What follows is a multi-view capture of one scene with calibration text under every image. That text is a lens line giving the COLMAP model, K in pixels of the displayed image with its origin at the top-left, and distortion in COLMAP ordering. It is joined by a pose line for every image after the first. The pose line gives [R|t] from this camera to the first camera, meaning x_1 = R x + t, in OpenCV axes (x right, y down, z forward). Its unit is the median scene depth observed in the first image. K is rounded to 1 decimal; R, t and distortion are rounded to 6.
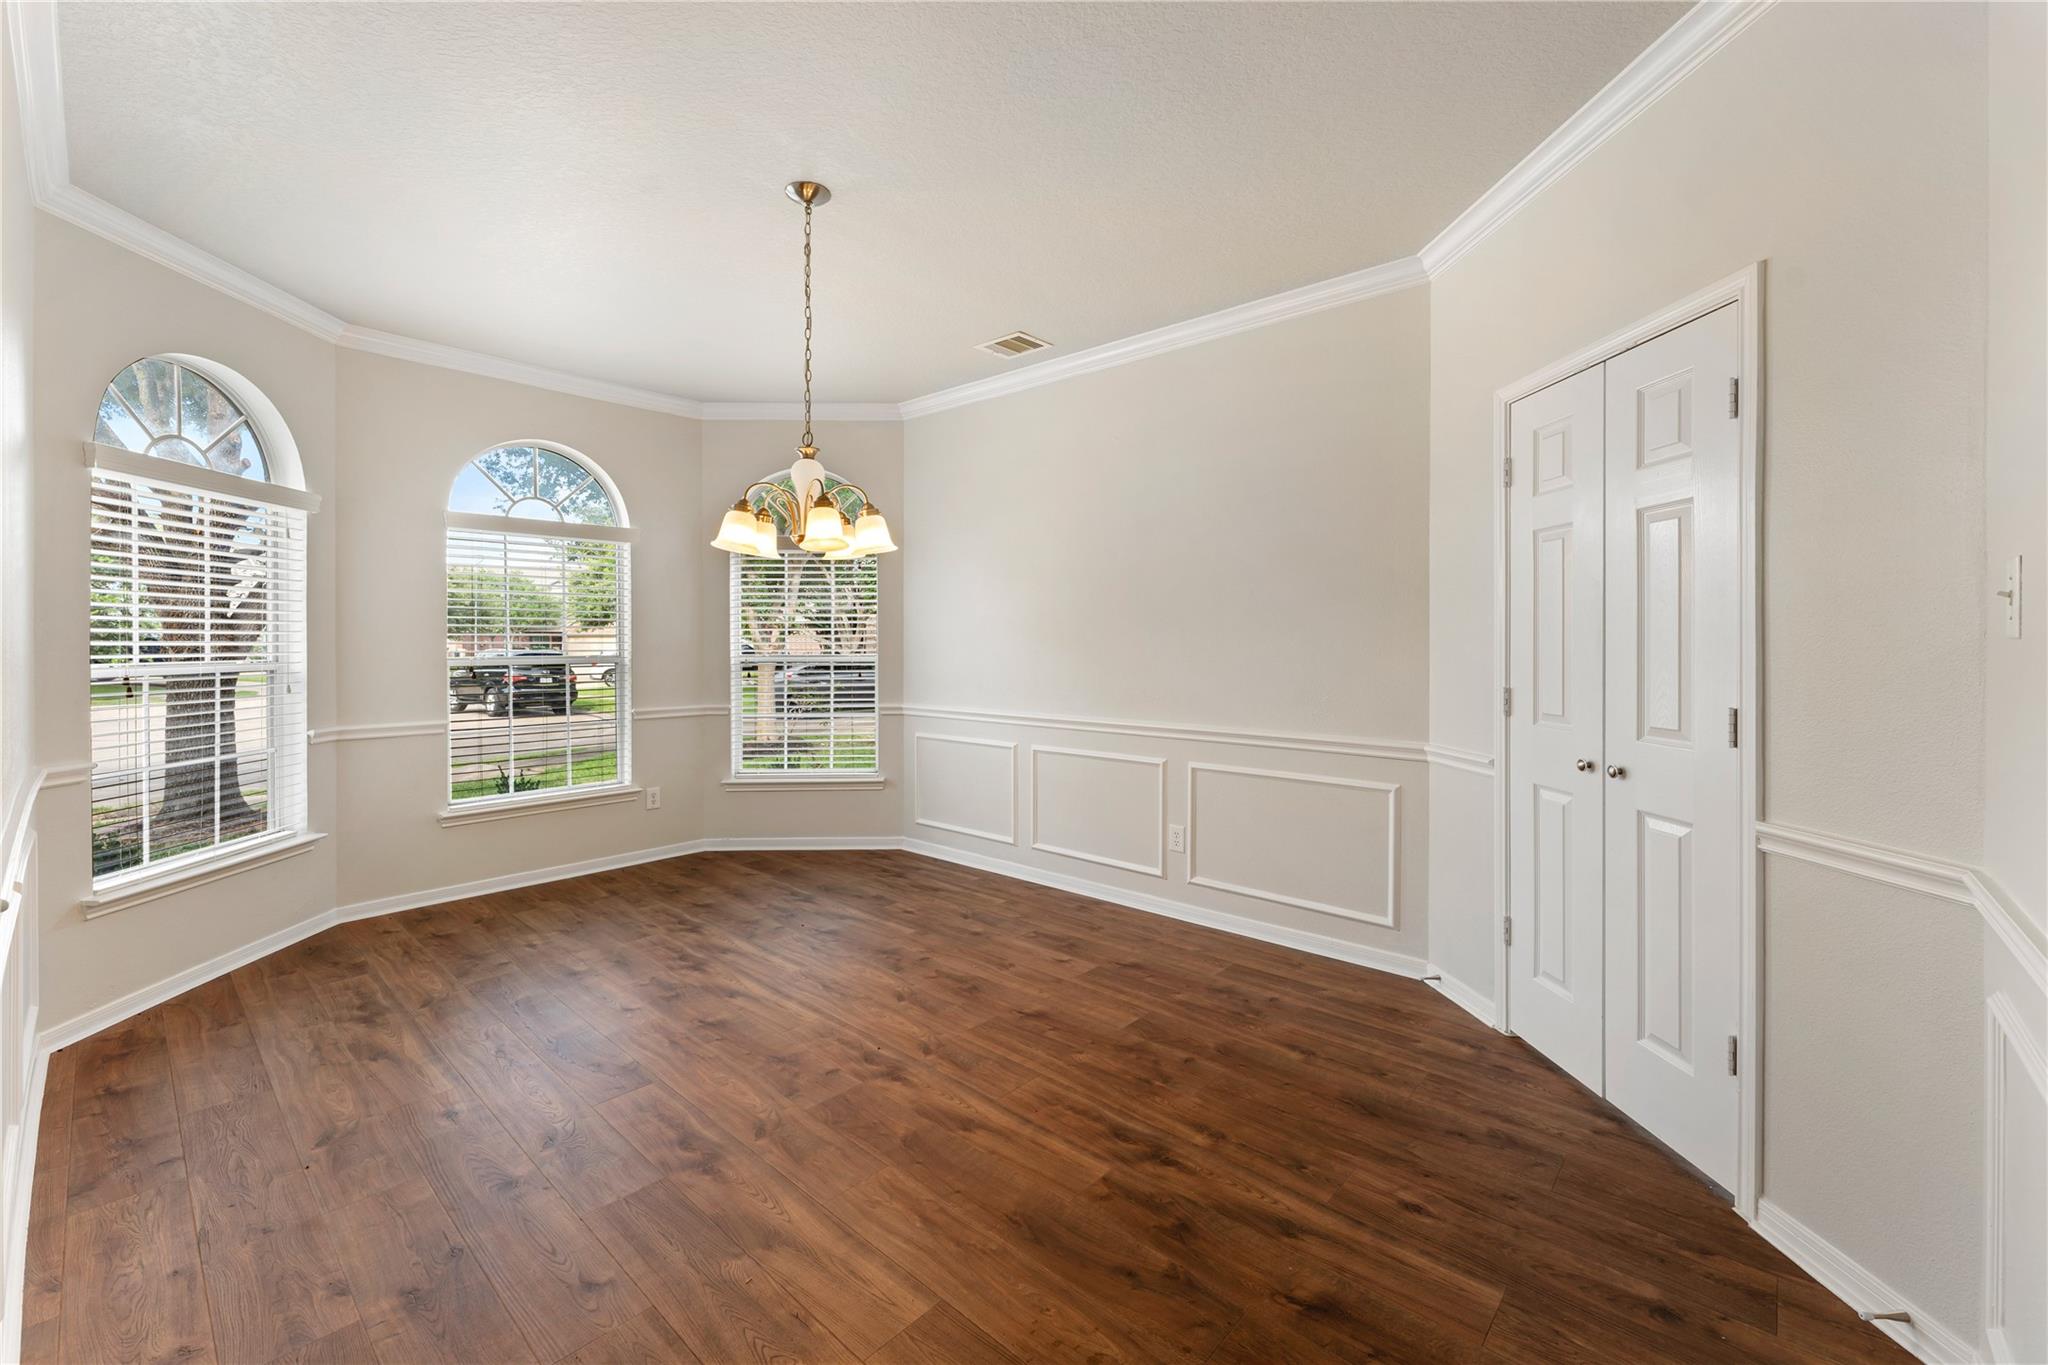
lens RADIAL K [[835.0, 0, 977.5], [0, 835.0, 642.1], [0, 0, 1]] dist [-0.000981, 0.000166]
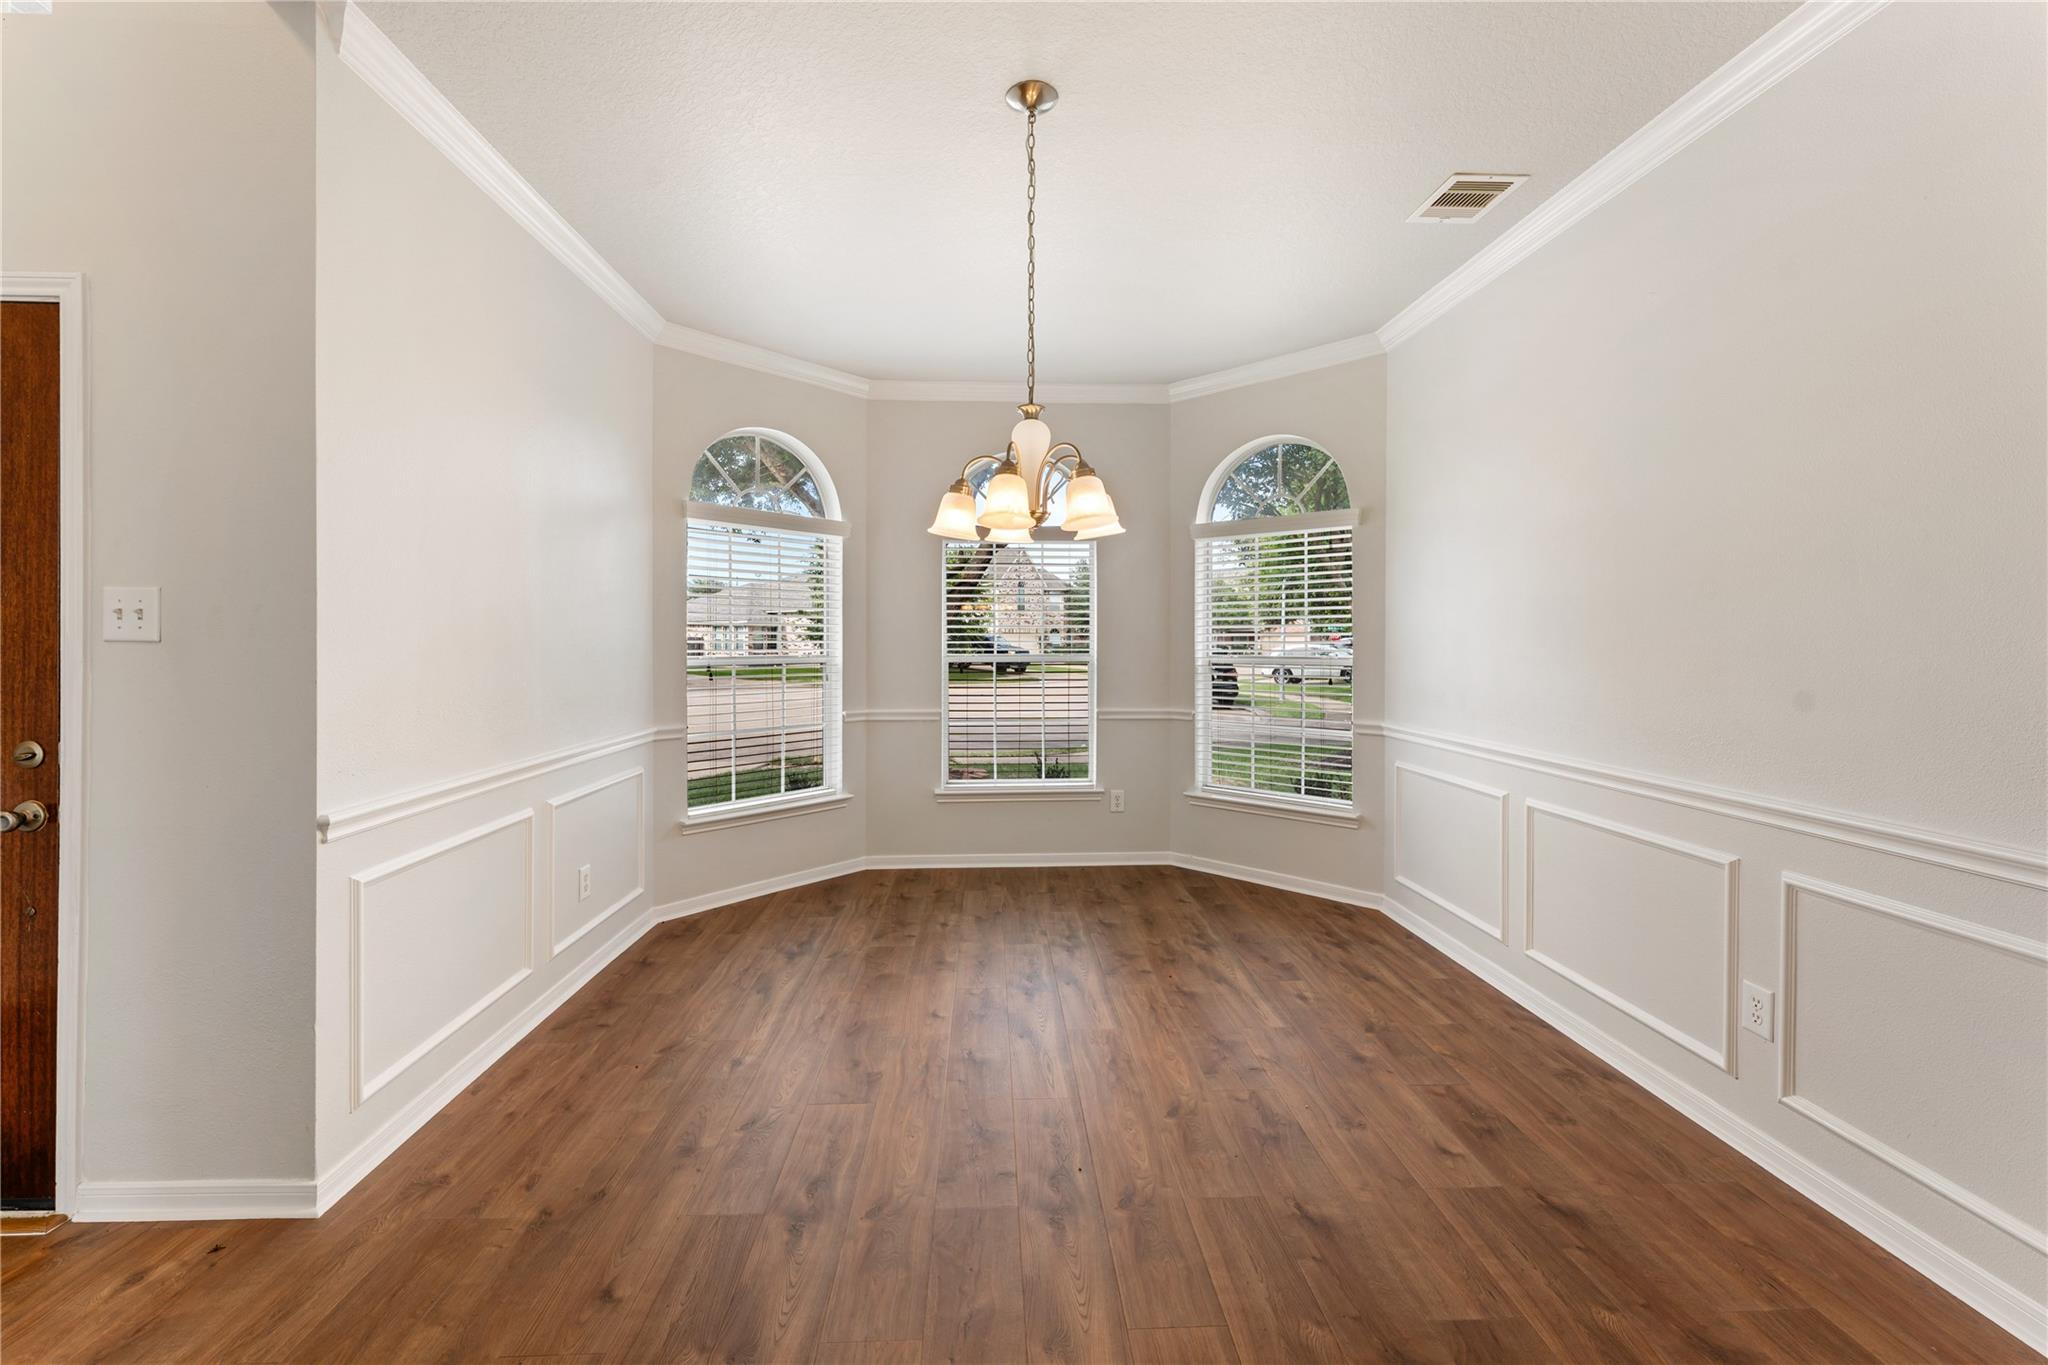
lens RADIAL K [[835.0, 0, 1019.6], [0, 835.0, 633.3], [0, 0, 1]] dist [-0.000981, 0.000166]
pose [[0.721918, -0.007126, -0.691941, 0.268015], [0.001315, 0.999959, -0.008926, 0.000556], [0.691977, 0.005534, 0.721898, 0.289486]]
